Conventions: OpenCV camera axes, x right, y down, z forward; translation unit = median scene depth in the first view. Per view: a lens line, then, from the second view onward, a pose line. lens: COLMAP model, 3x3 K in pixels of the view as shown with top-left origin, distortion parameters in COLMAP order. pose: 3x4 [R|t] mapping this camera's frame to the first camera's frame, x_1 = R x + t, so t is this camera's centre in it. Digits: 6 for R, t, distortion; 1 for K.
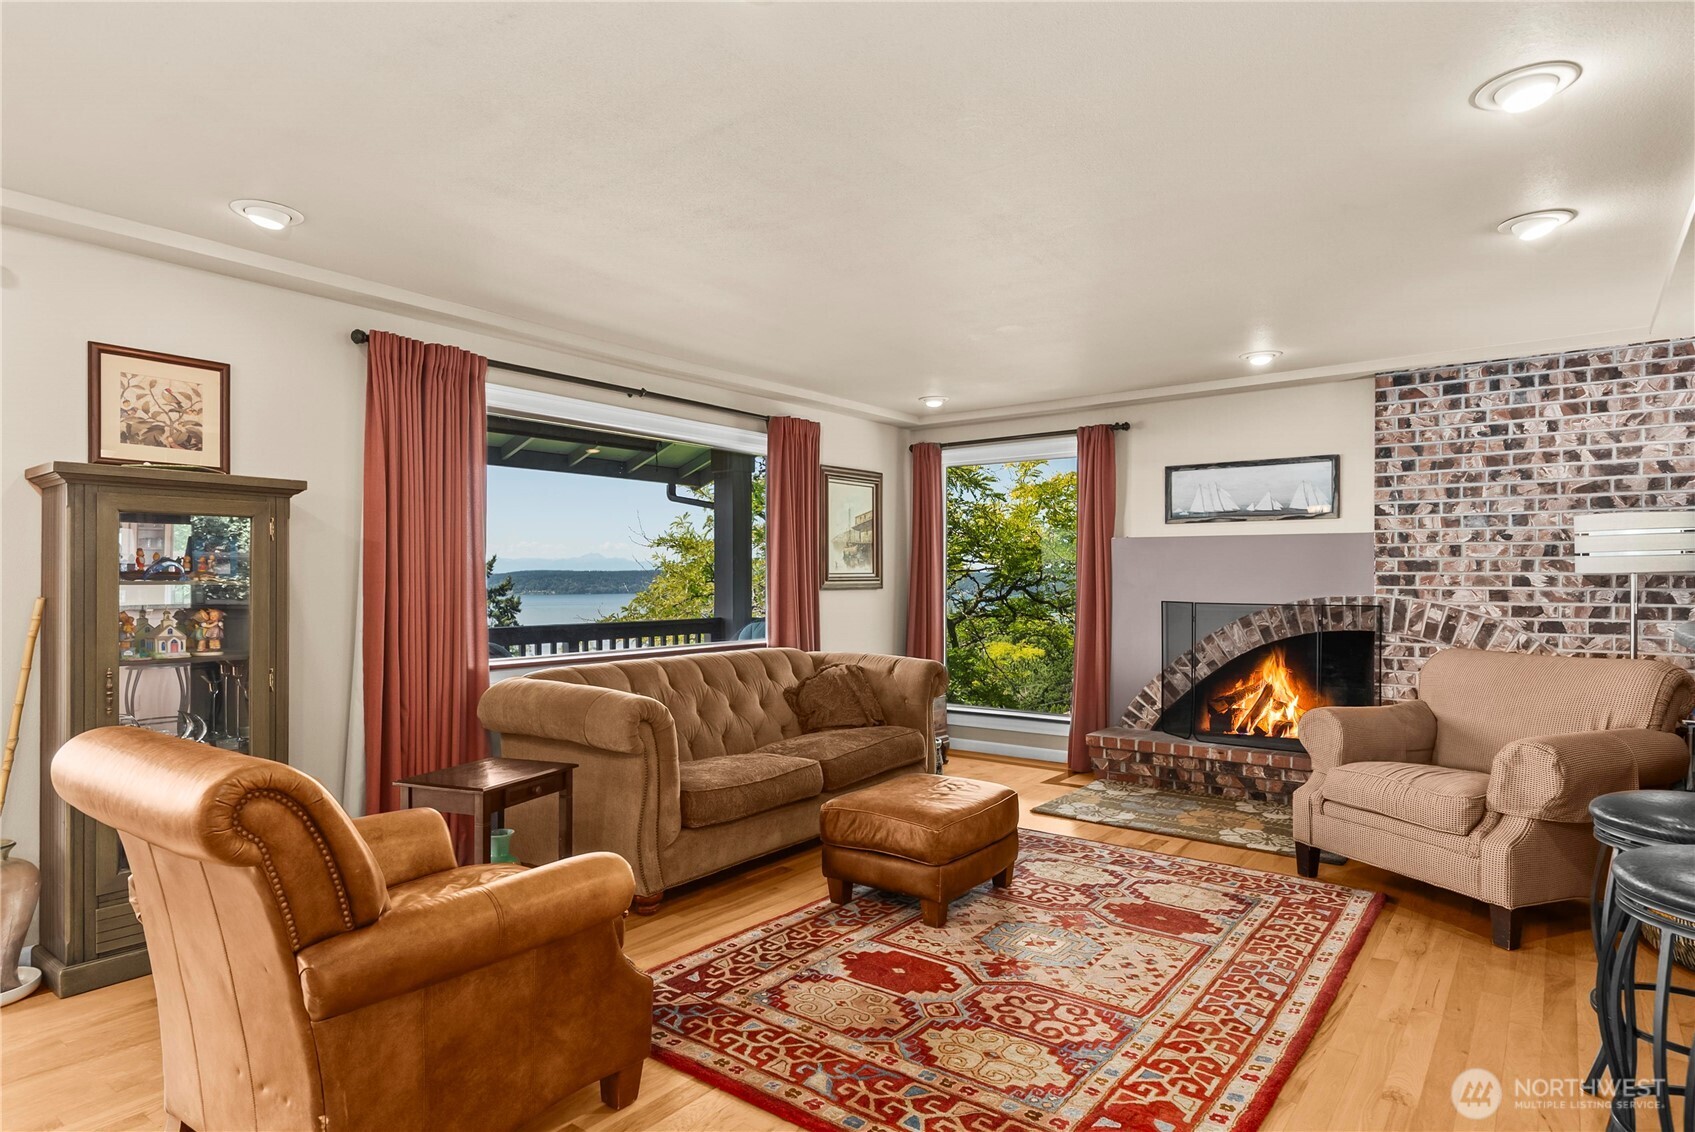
lens RADIAL K [[943.4, 0, 854.7], [0, 943.4, 587.5], [0, 0, 1]] dist [0.003407, 0.000619]
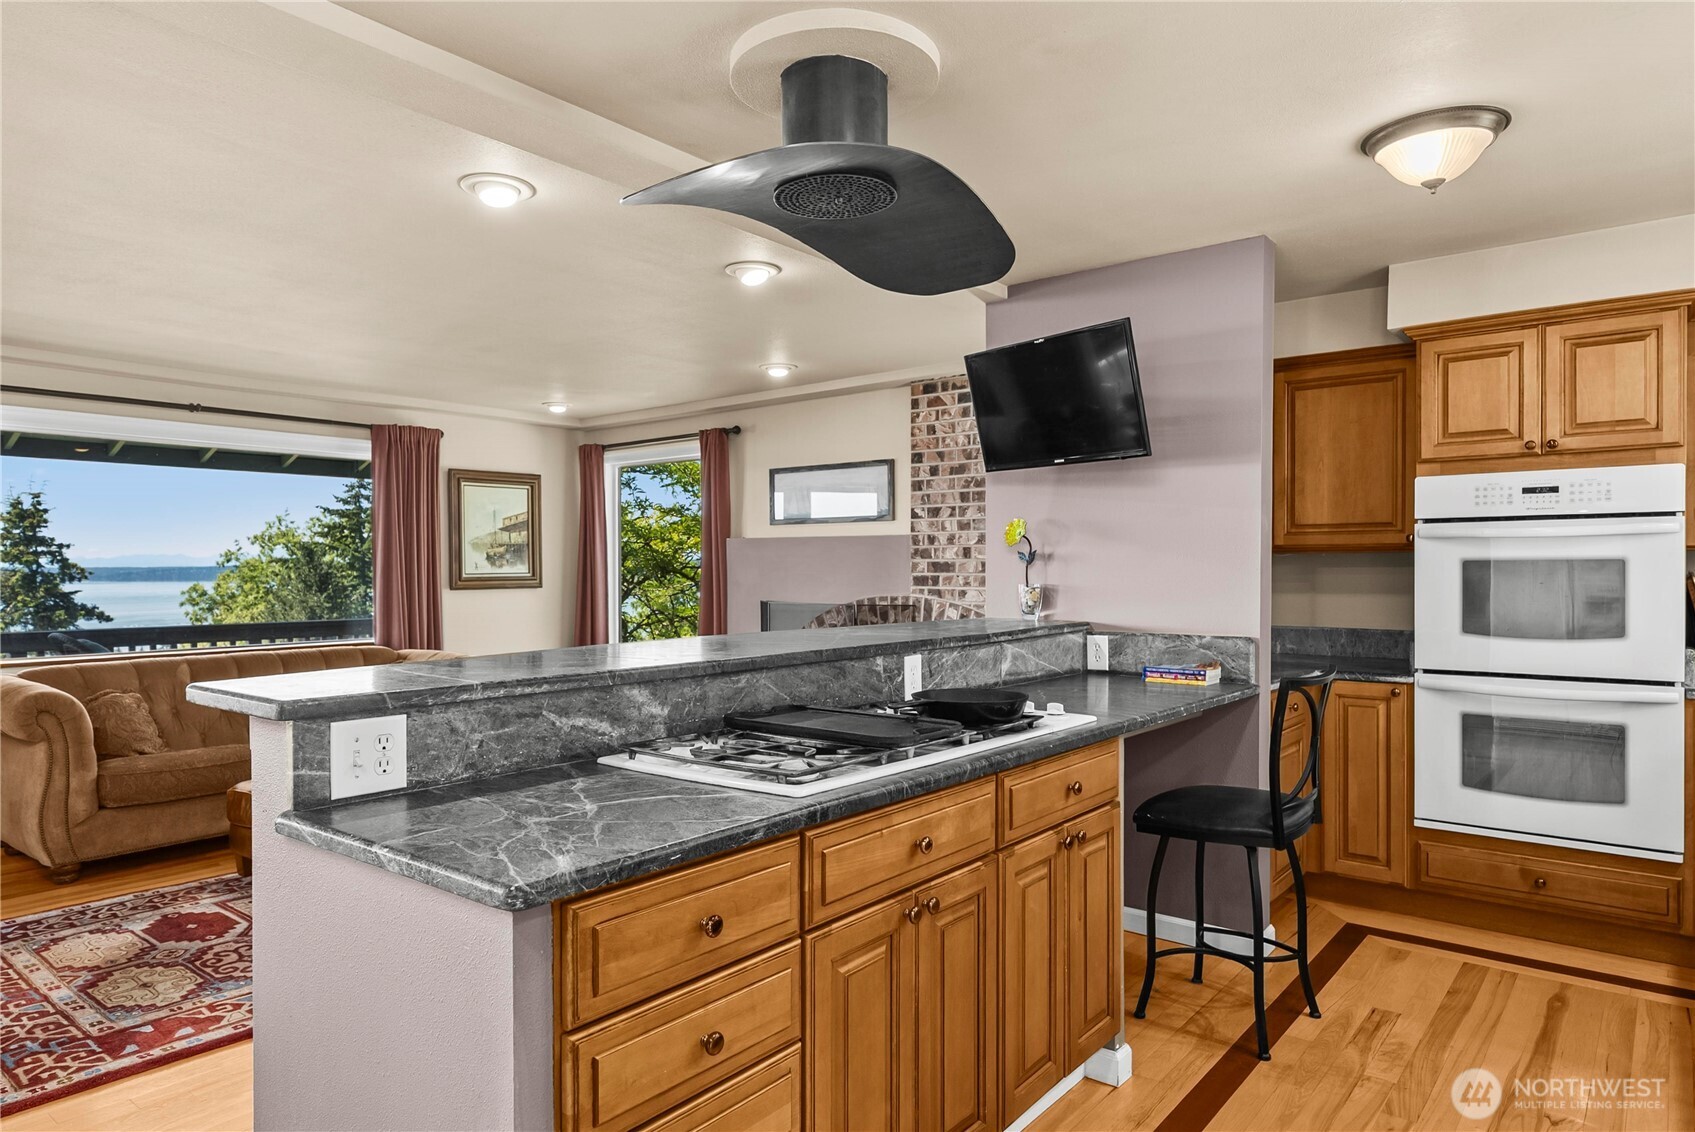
lens RADIAL K [[1033.2, 0, 849.7], [0, 1033.2, 581.3], [0, 0, 1]] dist [0.002357, 0.002313]
pose [[0.999451, -0.003625, -0.032935, 0.547957], [0.003727, 0.999988, 0.003020, -0.011028], [0.032923, -0.003141, 0.999453, -0.147602]]
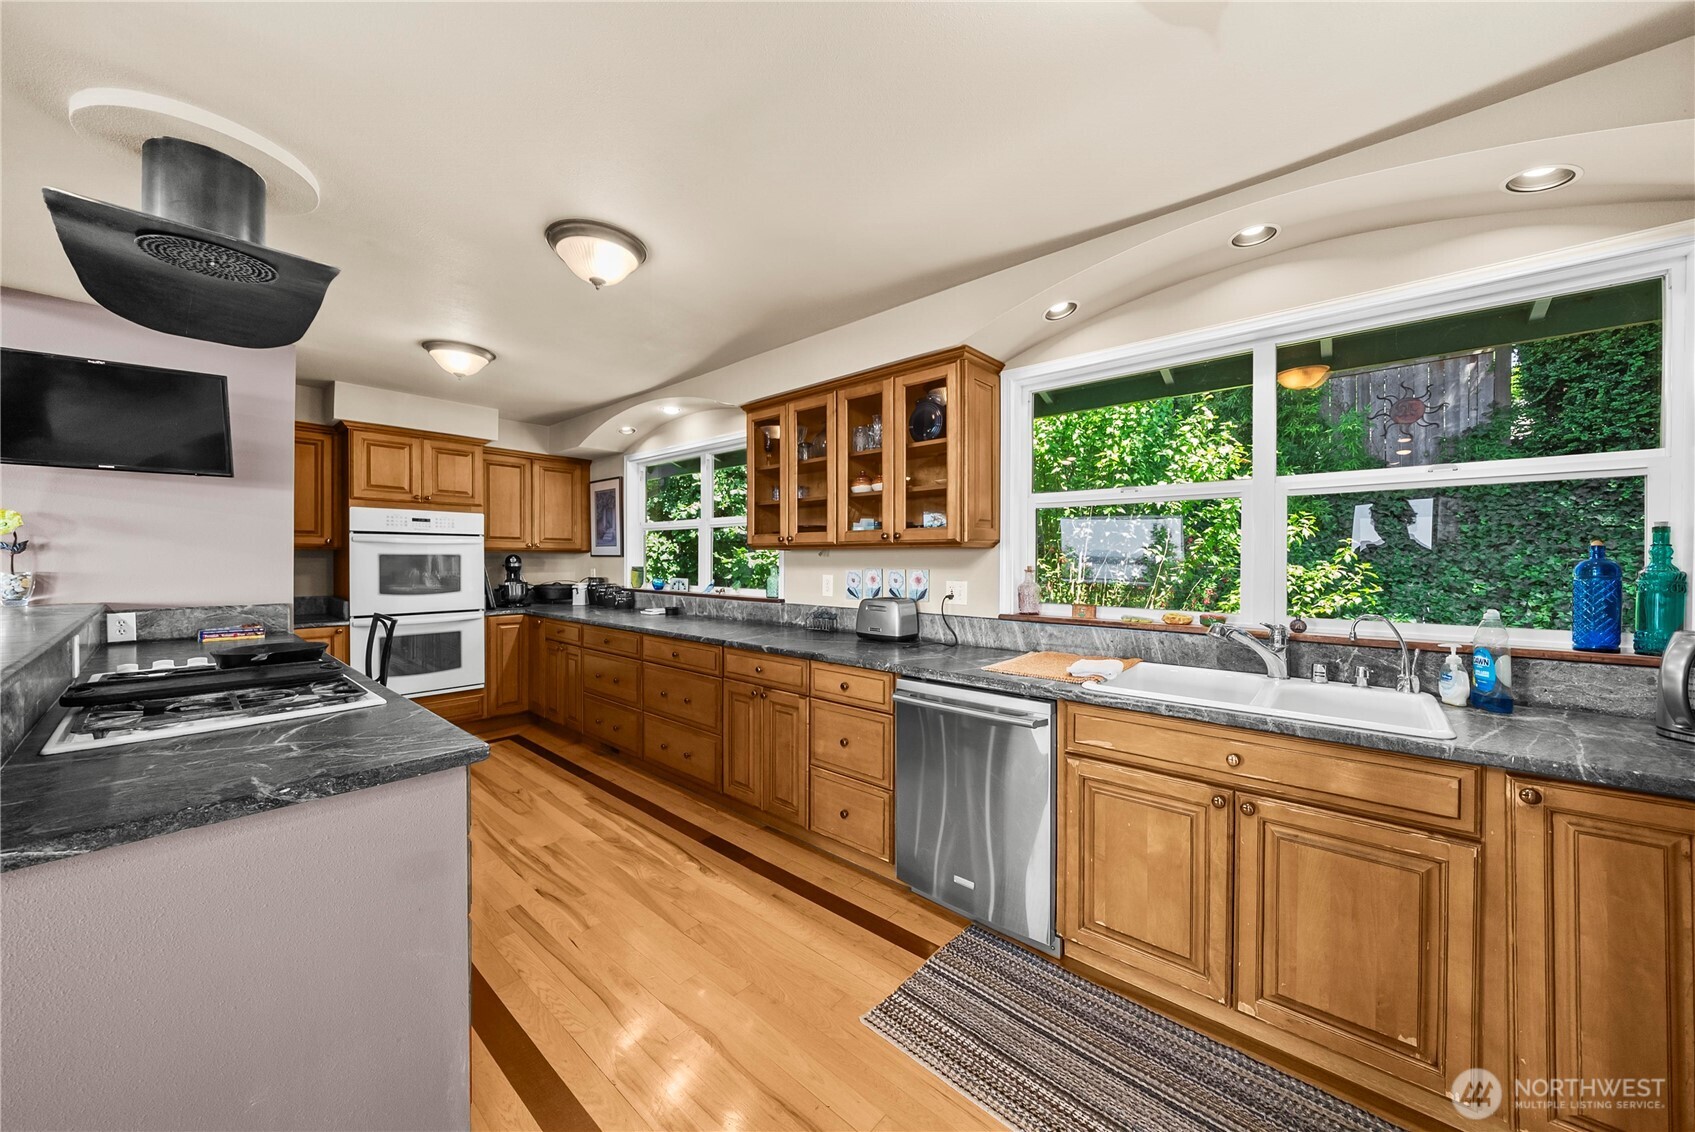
lens RADIAL K [[598.4, 0, 846.6], [0, 598.4, 561.7], [0, 0, 1]] dist [-0.002804, -0.000334]
pose [[0.076287, -0.002451, 0.997083, 0.218105], [0.006876, 0.999974, 0.001932, -0.010392], [-0.997062, 0.006708, 0.076302, -0.063508]]
